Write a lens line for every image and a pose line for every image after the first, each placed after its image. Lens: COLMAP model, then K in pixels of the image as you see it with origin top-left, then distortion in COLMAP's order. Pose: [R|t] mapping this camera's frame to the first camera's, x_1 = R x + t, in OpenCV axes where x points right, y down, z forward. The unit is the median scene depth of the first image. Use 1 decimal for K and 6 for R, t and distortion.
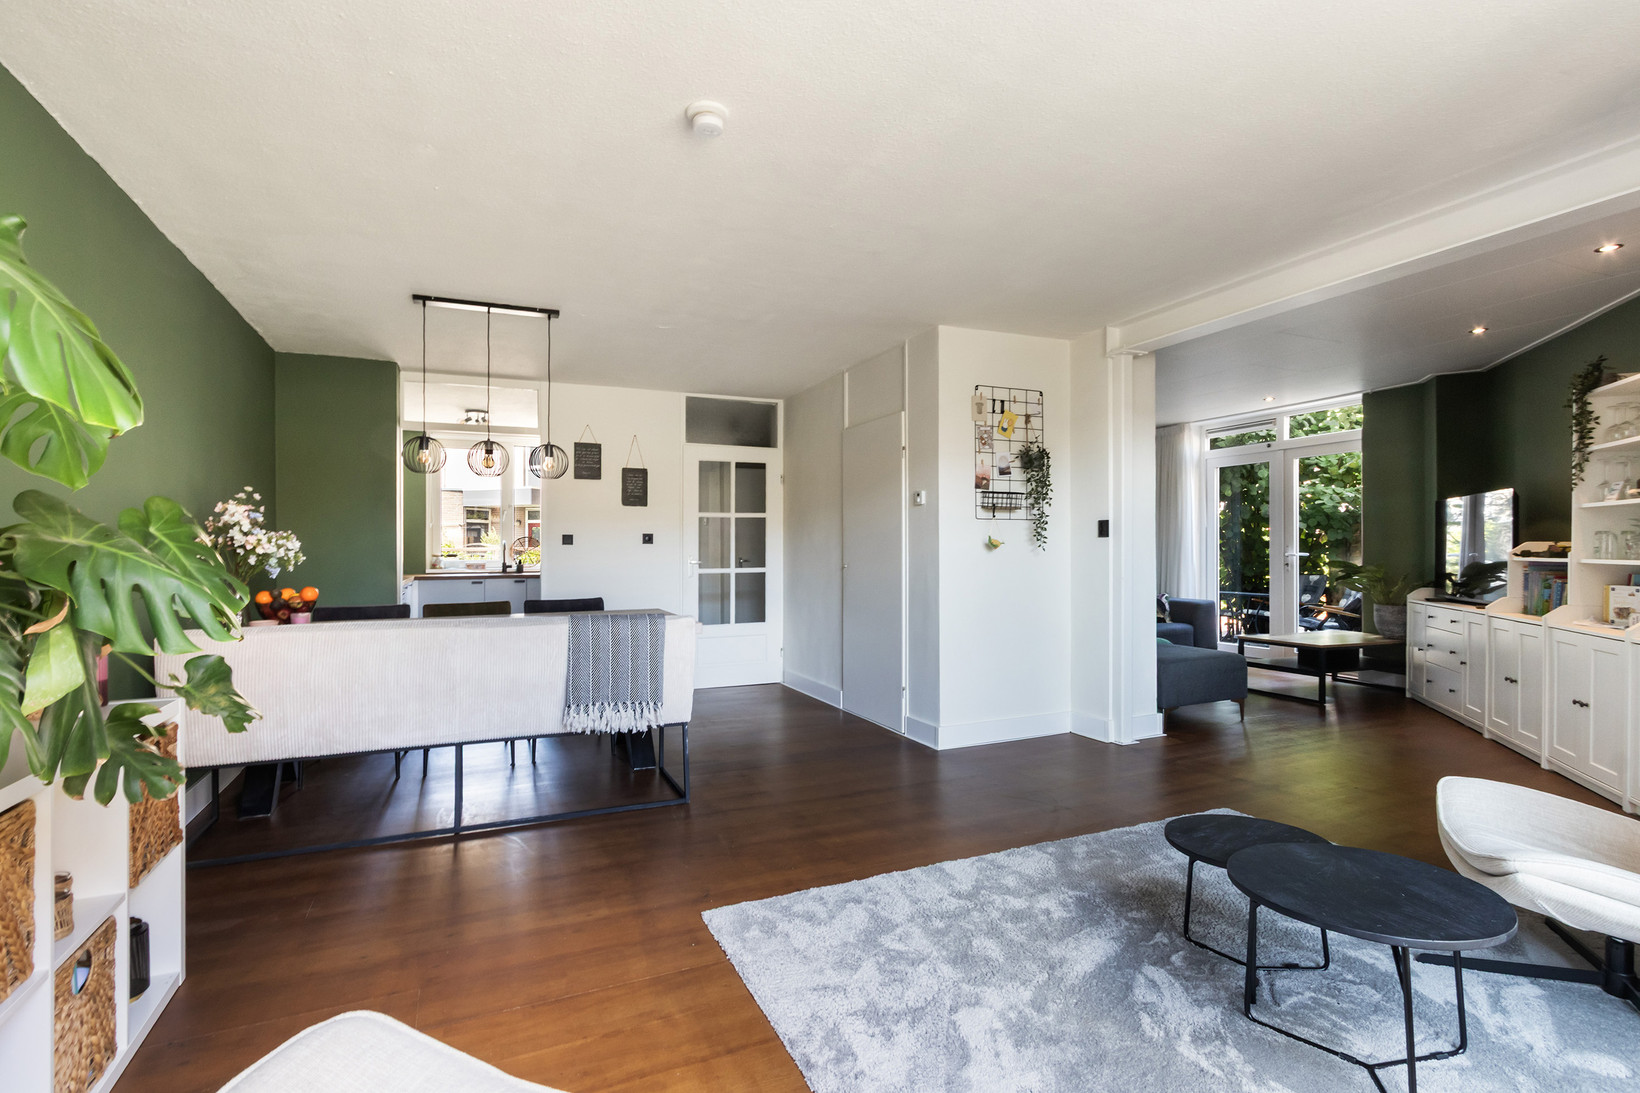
lens RADIAL K [[754.9, 0, 822.5], [0, 754.9, 551.5], [0, 0, 1]] dist [0.005470, -0.003199]
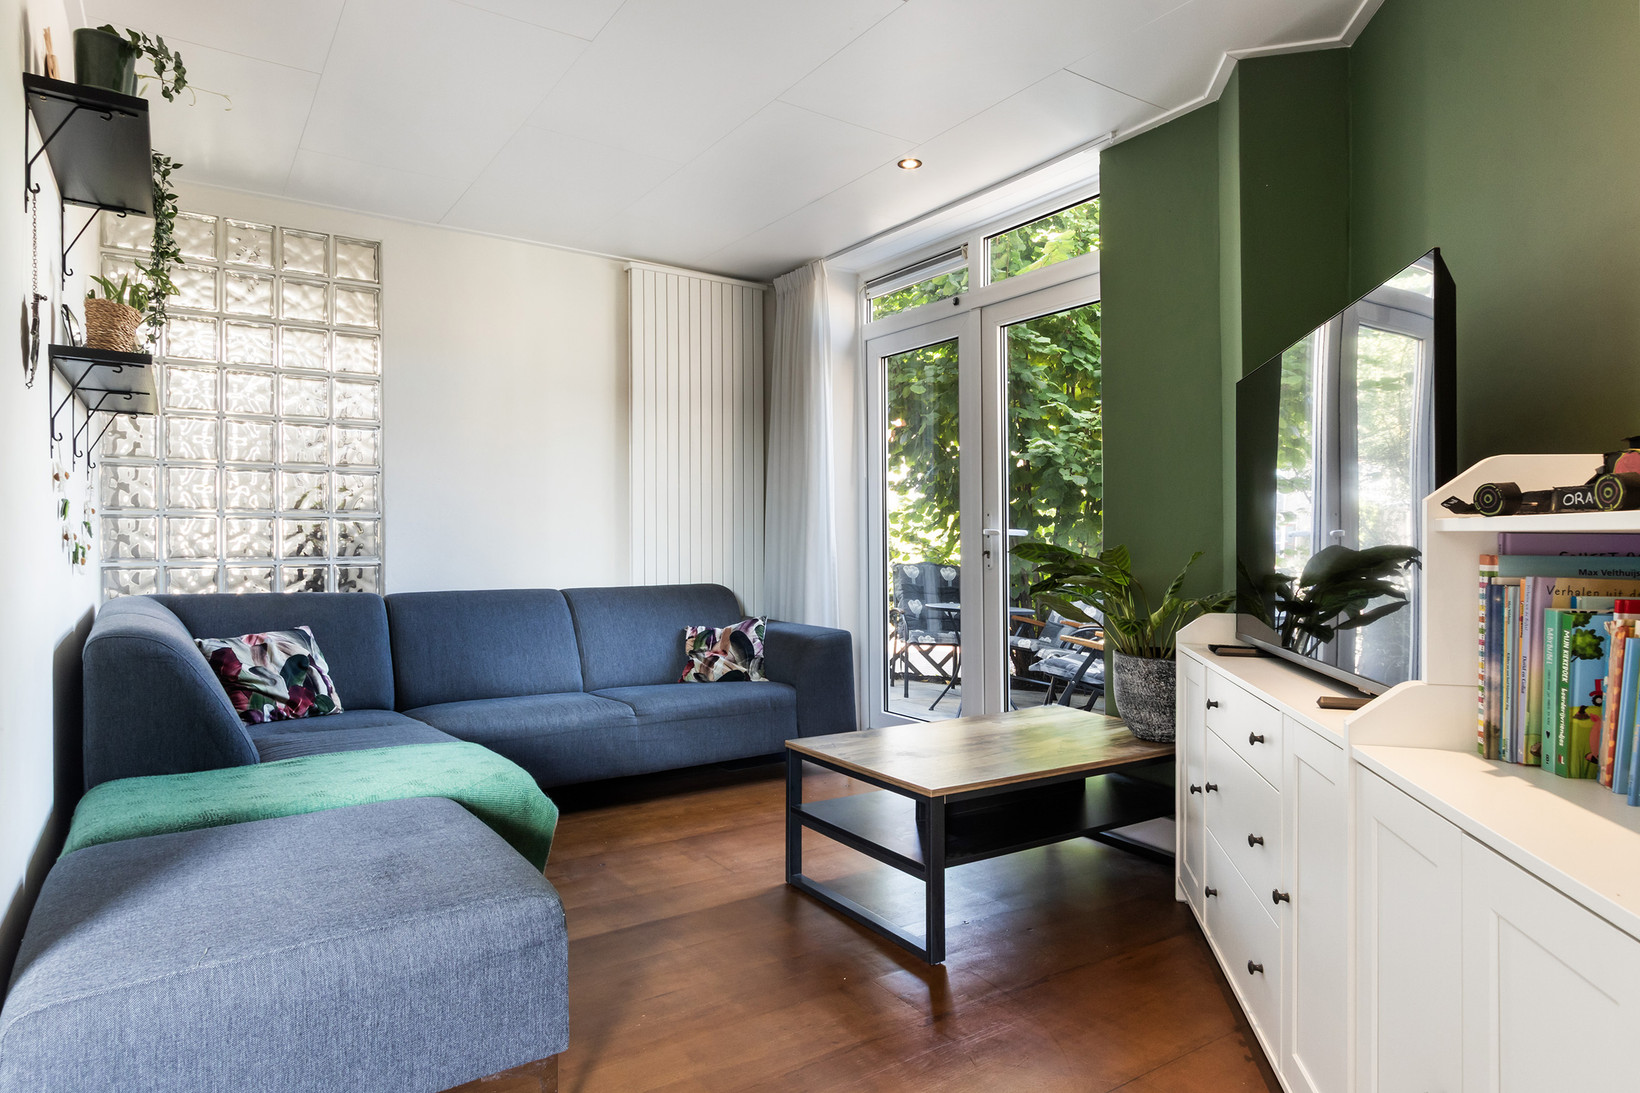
lens RADIAL K [[918.5, 0, 810.5], [0, 918.5, 547.9], [0, 0, 1]] dist [0.005608, 0.000562]
pose [[0.984746, 0.000932, 0.173997, 0.509126], [-0.001933, 0.999983, 0.005587, 0.011851], [-0.173989, -0.005838, 0.984730, 0.572530]]
